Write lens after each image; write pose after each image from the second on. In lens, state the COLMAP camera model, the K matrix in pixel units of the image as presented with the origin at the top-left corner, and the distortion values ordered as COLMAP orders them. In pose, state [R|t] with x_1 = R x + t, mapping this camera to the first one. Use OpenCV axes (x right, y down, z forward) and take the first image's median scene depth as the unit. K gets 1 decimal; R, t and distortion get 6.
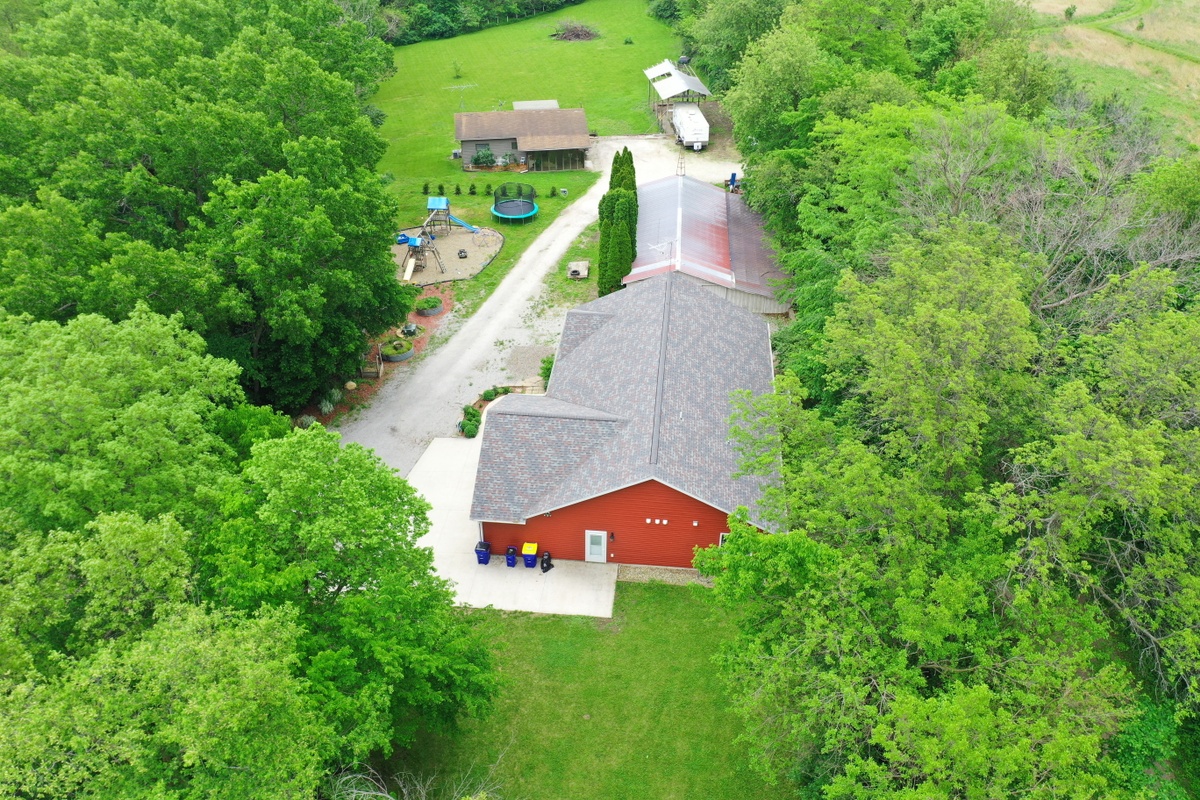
lens RADIAL K [[953.0, 0, 600.0], [0, 953.0, 400.0], [0, 0, 1]] dist [0.005604, -0.005009]
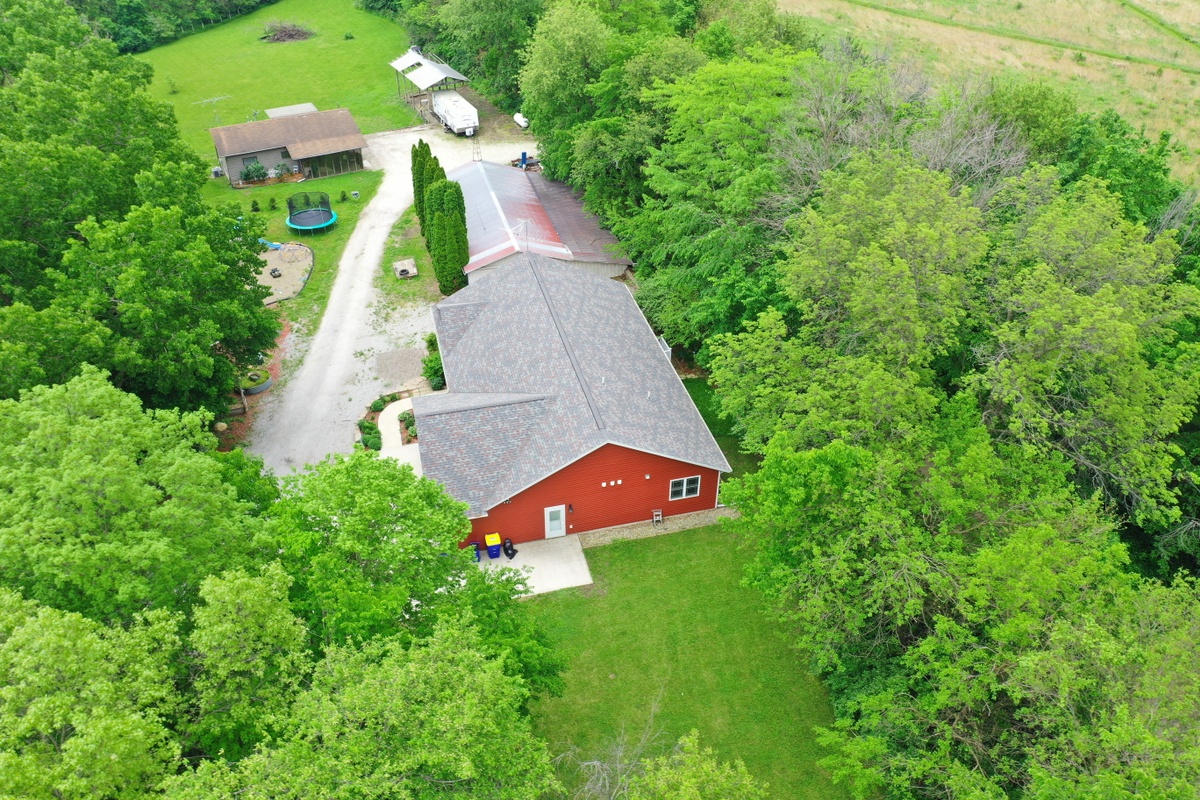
lens RADIAL K [[955.6, 0, 603.9], [0, 955.6, 403.5], [0, 0, 1]] dist [0.000986, 0.000427]
pose [[0.939799, -0.202649, 0.275156, -0.143379], [0.198215, 0.979164, 0.044135, -0.003927], [-0.278367, 0.013062, 0.960386, -0.001558]]
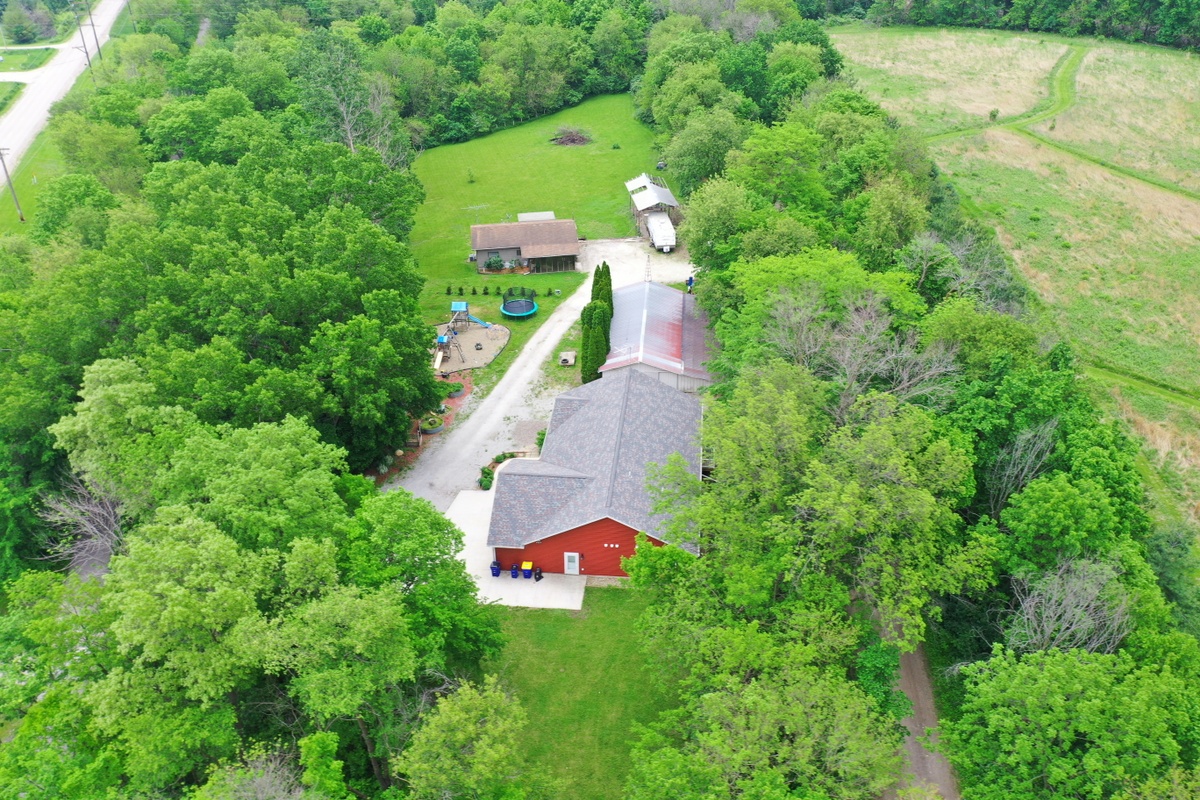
lens RADIAL K [[957.5, 0, 602.3], [0, 957.5, 392.7], [0, 0, 1]] dist [0.009302, 0.000974]
pose [[0.999862, -0.013481, -0.009662, 0.041235], [0.012964, 0.998577, -0.051738, -0.023319], [0.010346, 0.051606, 0.998614, -0.341867]]
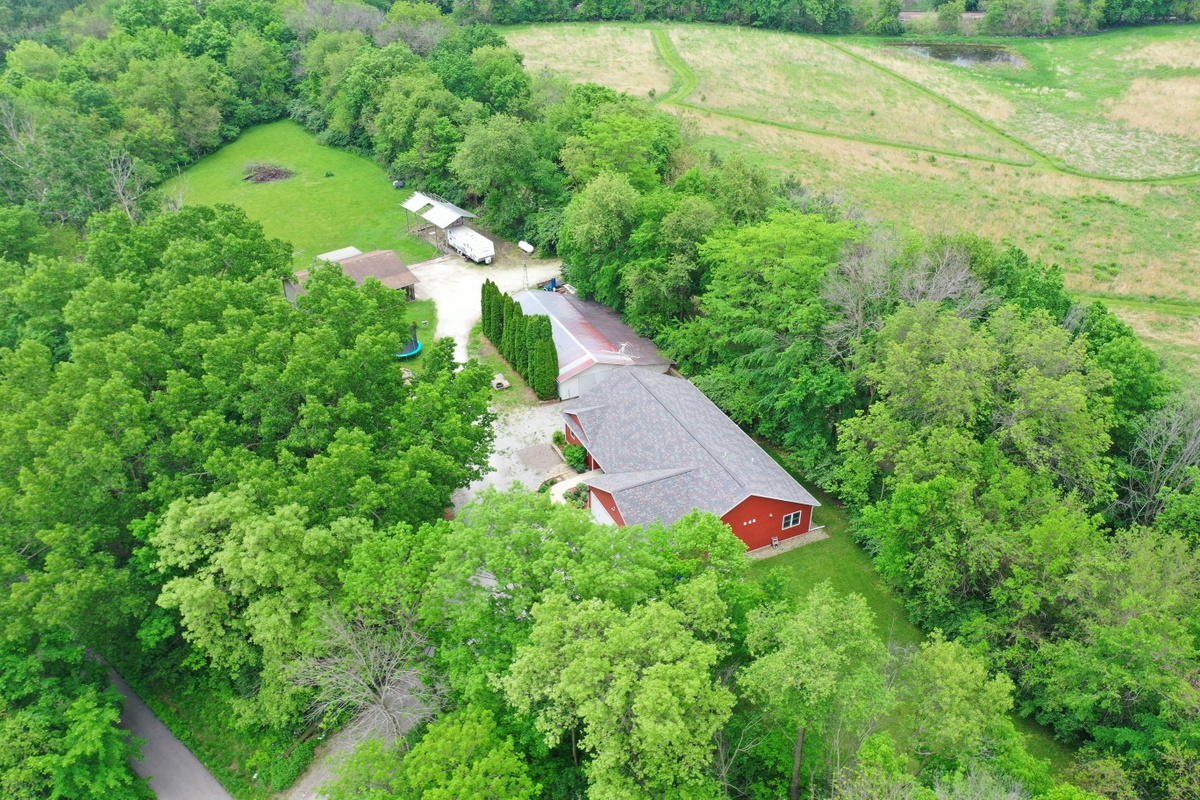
lens RADIAL K [[957.5, 0, 602.3], [0, 957.5, 392.7], [0, 0, 1]] dist [0.009302, 0.000974]
pose [[0.862193, -0.269936, 0.428669, -0.499647], [0.293883, 0.955781, 0.010769, -0.106440], [-0.412621, 0.116694, 0.903397, -0.222387]]
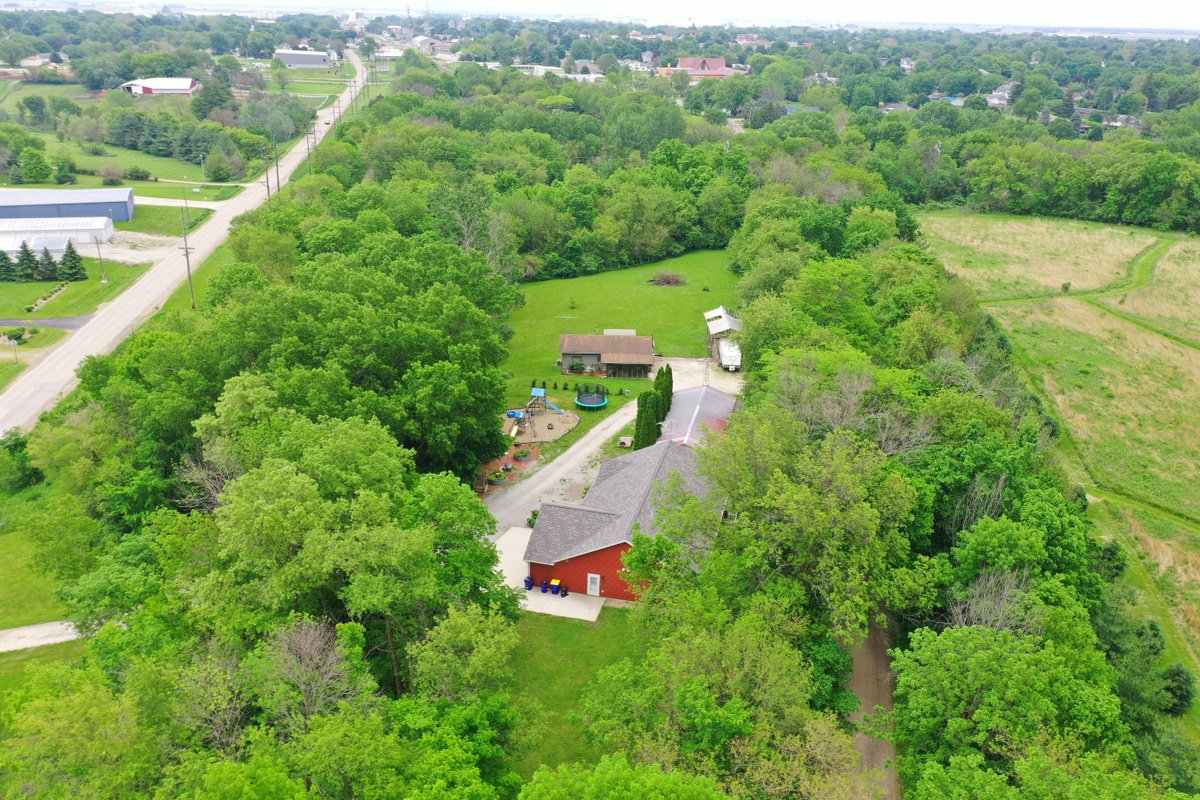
lens RADIAL K [[957.5, 0, 602.3], [0, 957.5, 392.7], [0, 0, 1]] dist [0.009302, 0.000974]
pose [[0.988996, 0.070817, -0.129894, 0.143585], [-0.098761, 0.969742, -0.223263, 0.138273], [0.110153, 0.233634, 0.966065, -0.506495]]
